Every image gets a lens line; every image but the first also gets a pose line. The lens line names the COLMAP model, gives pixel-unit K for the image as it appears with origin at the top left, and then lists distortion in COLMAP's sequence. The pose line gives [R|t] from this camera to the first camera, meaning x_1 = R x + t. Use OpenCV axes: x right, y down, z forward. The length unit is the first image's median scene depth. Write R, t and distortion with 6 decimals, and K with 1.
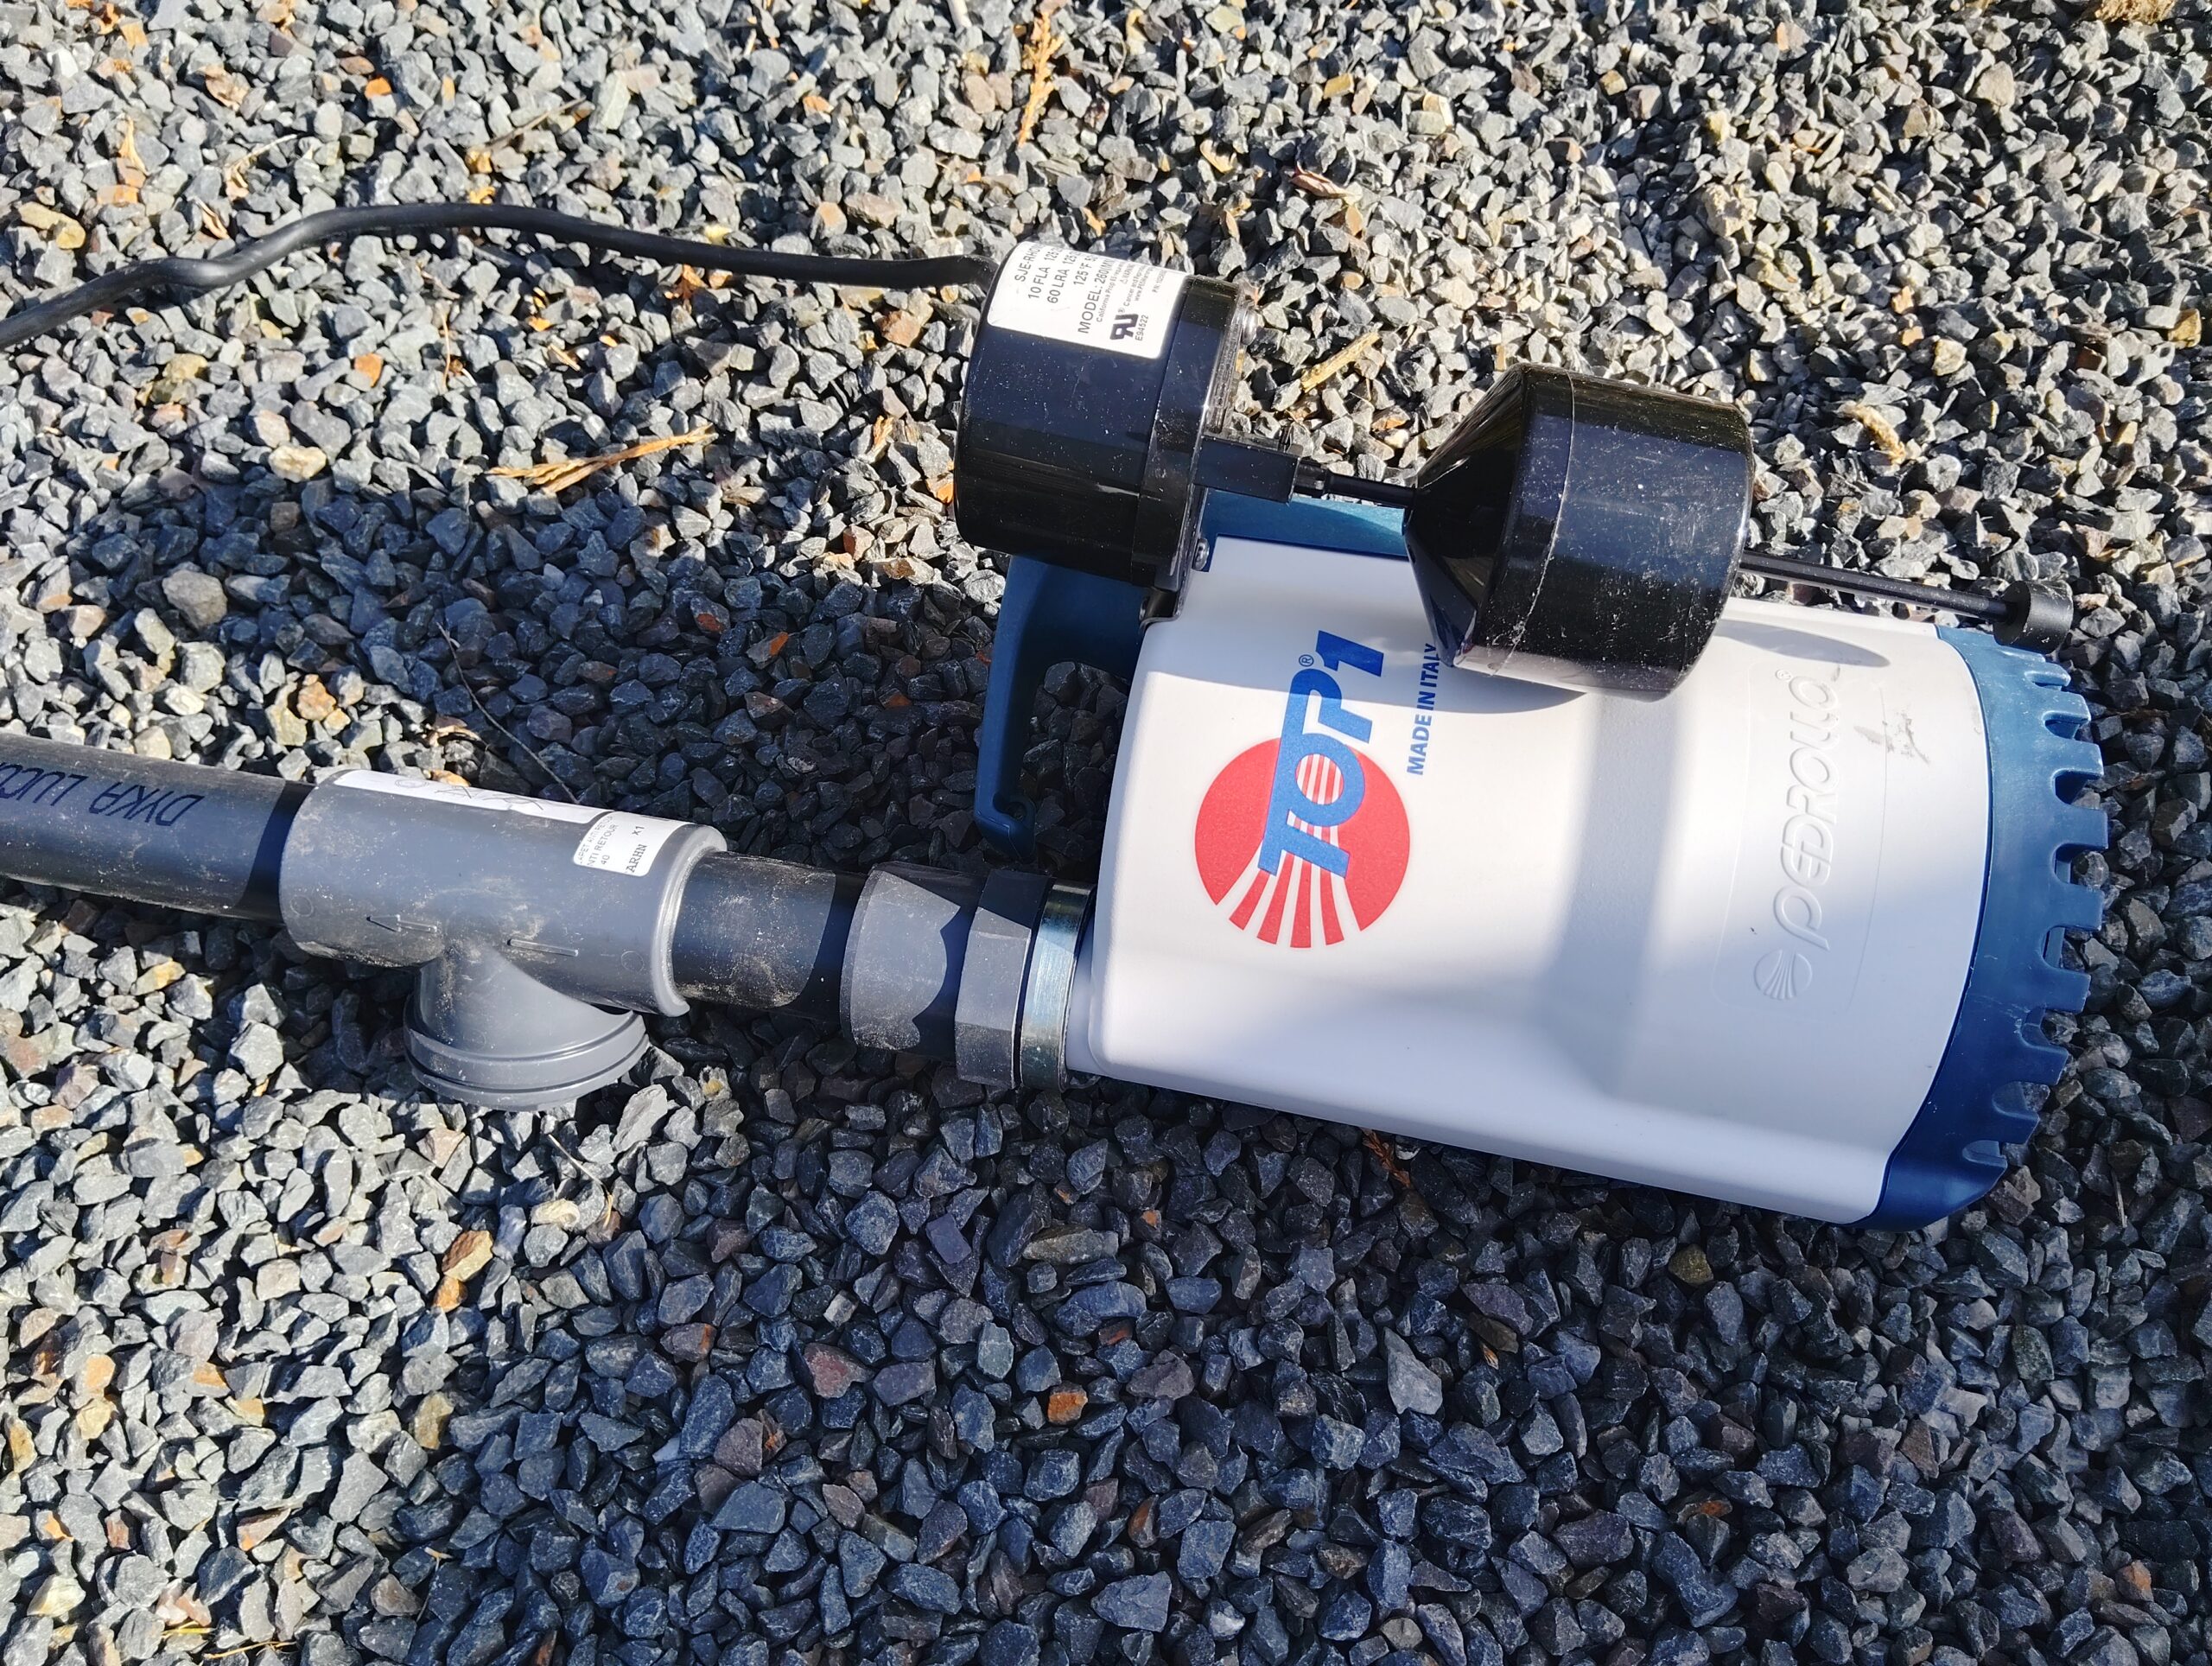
lens RADIAL K [[1818.7, 0, 1158.3], [0, 1818.7, 834.4], [0, 0, 1]] dist [0.124677, -0.200690]
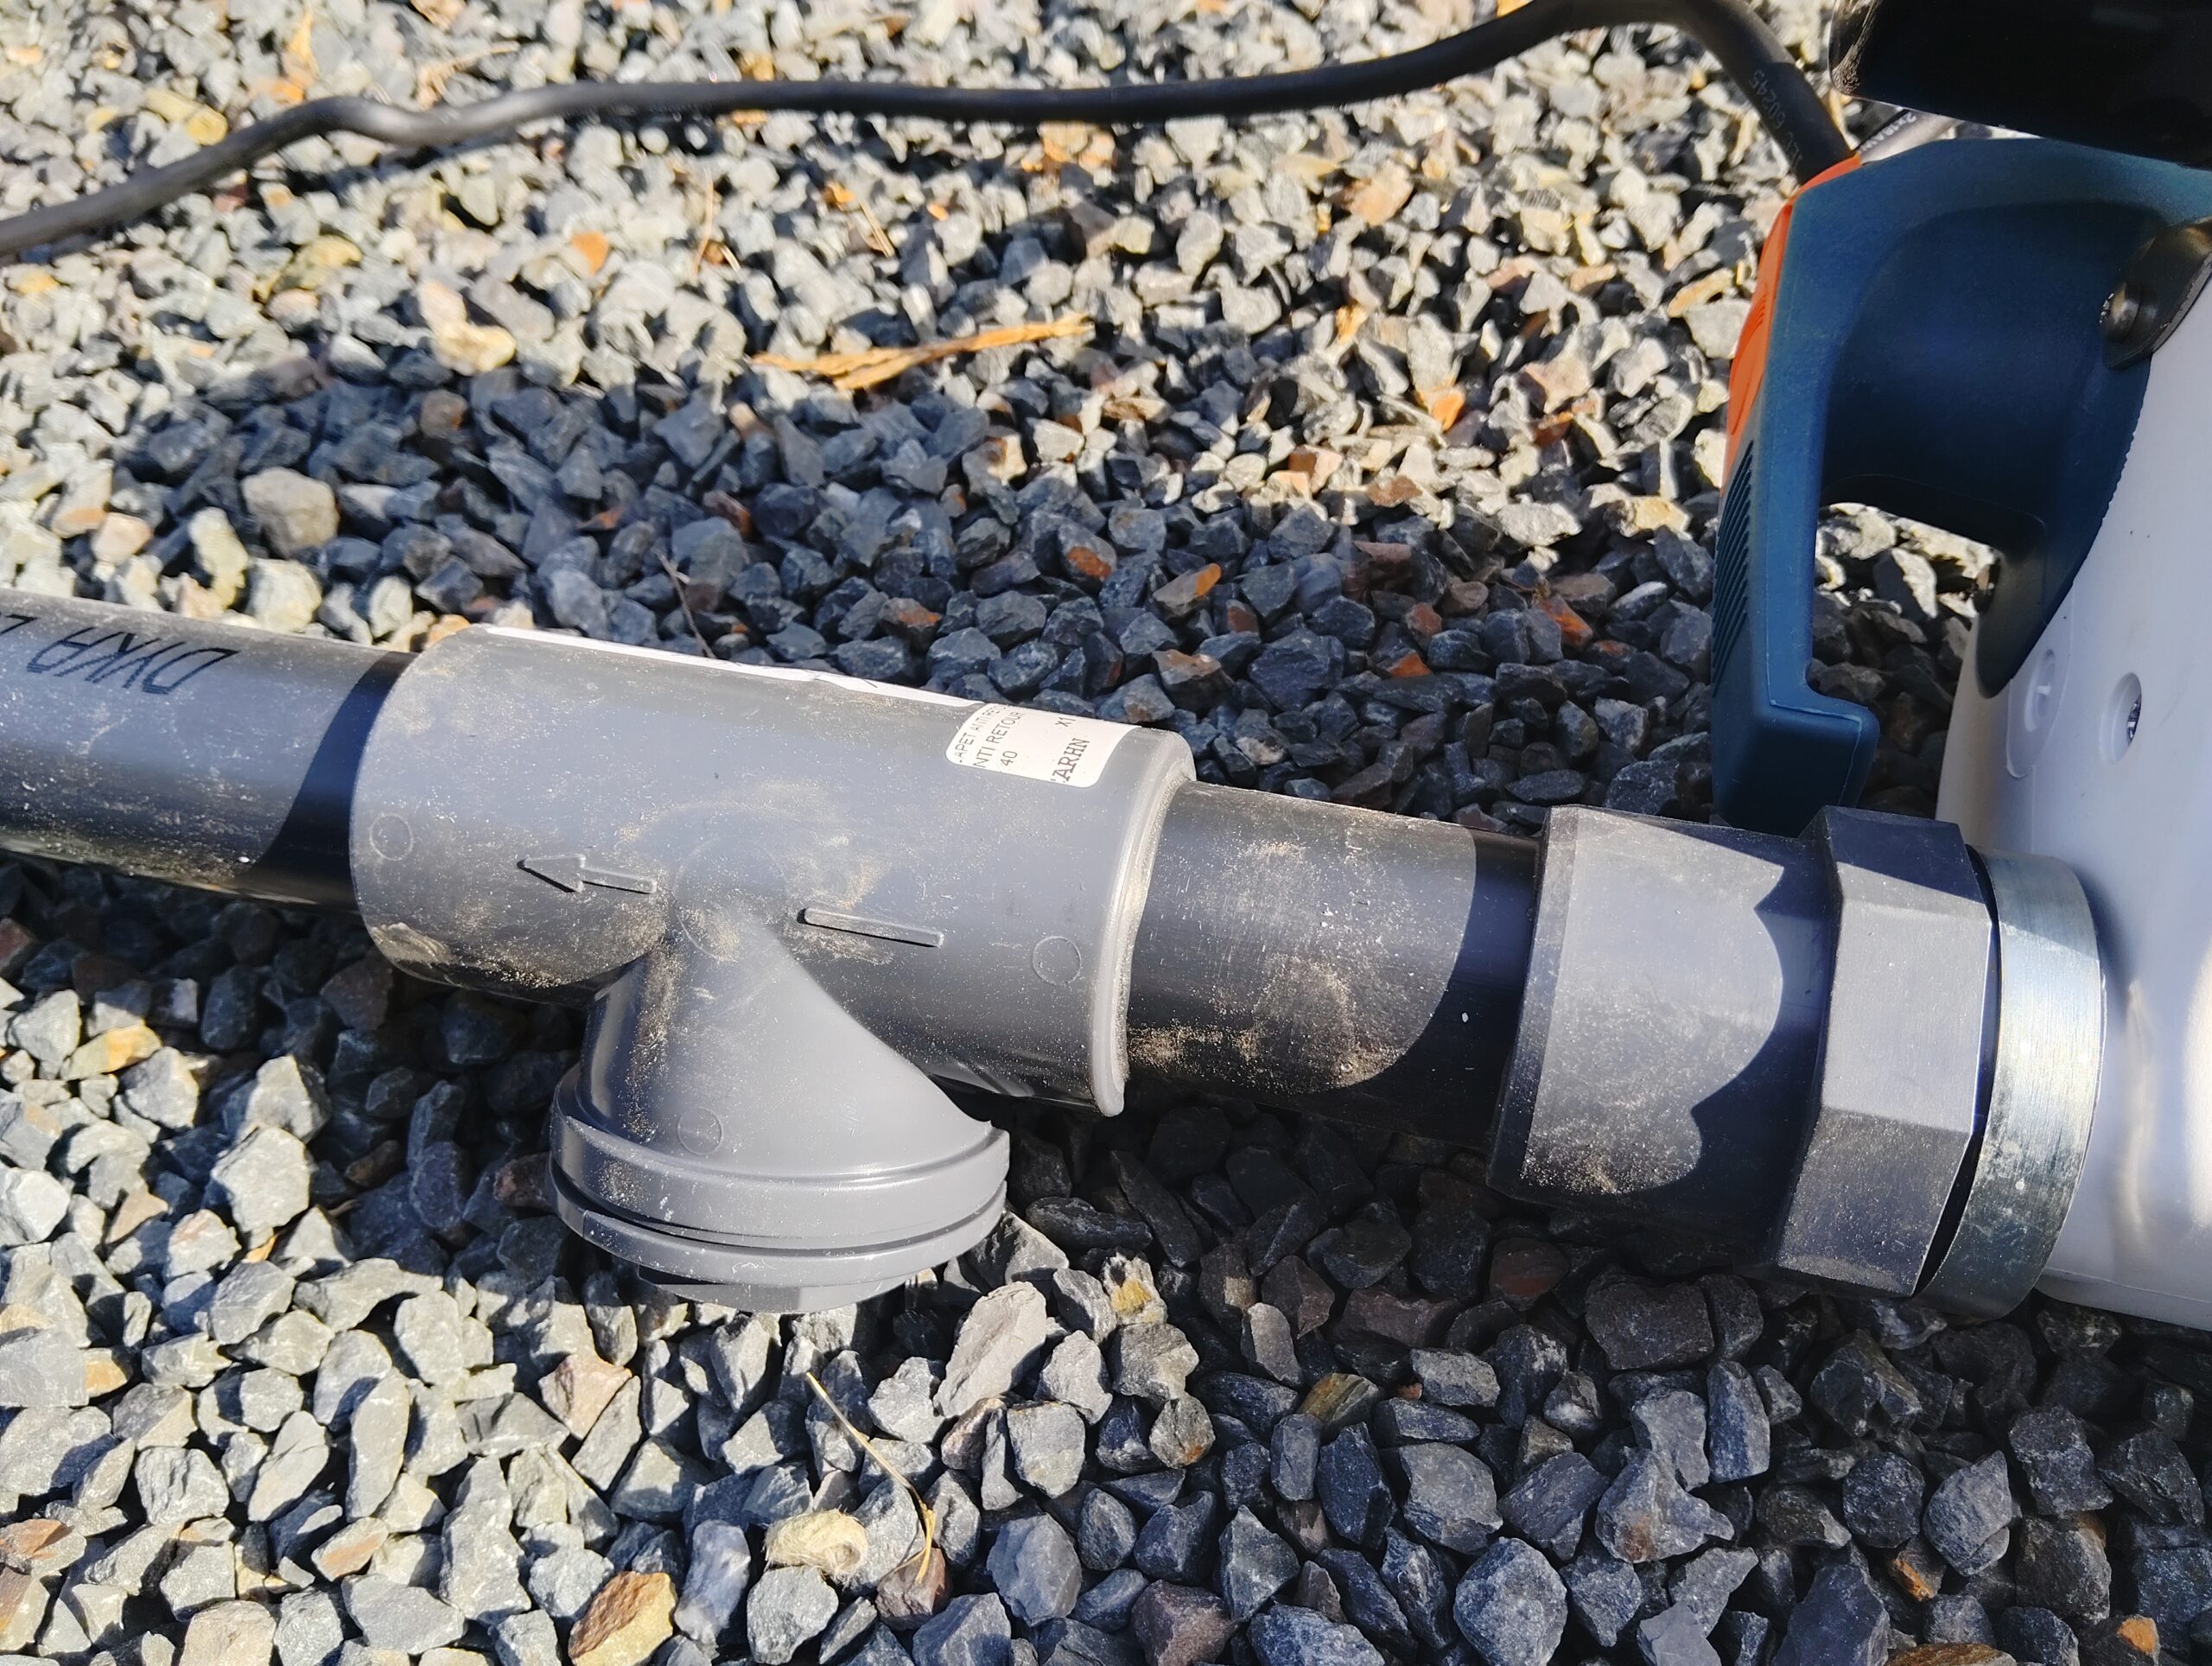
lens RADIAL K [[1836.3, 0, 1162.8], [0, 1836.3, 798.0], [0, 0, 1]] dist [0.100455, -0.196404]
pose [[0.998028, 0.041912, -0.046724, -0.208095], [-0.051720, 0.970905, -0.233814, 0.118291], [0.035565, 0.235770, 0.971158, 0.463179]]
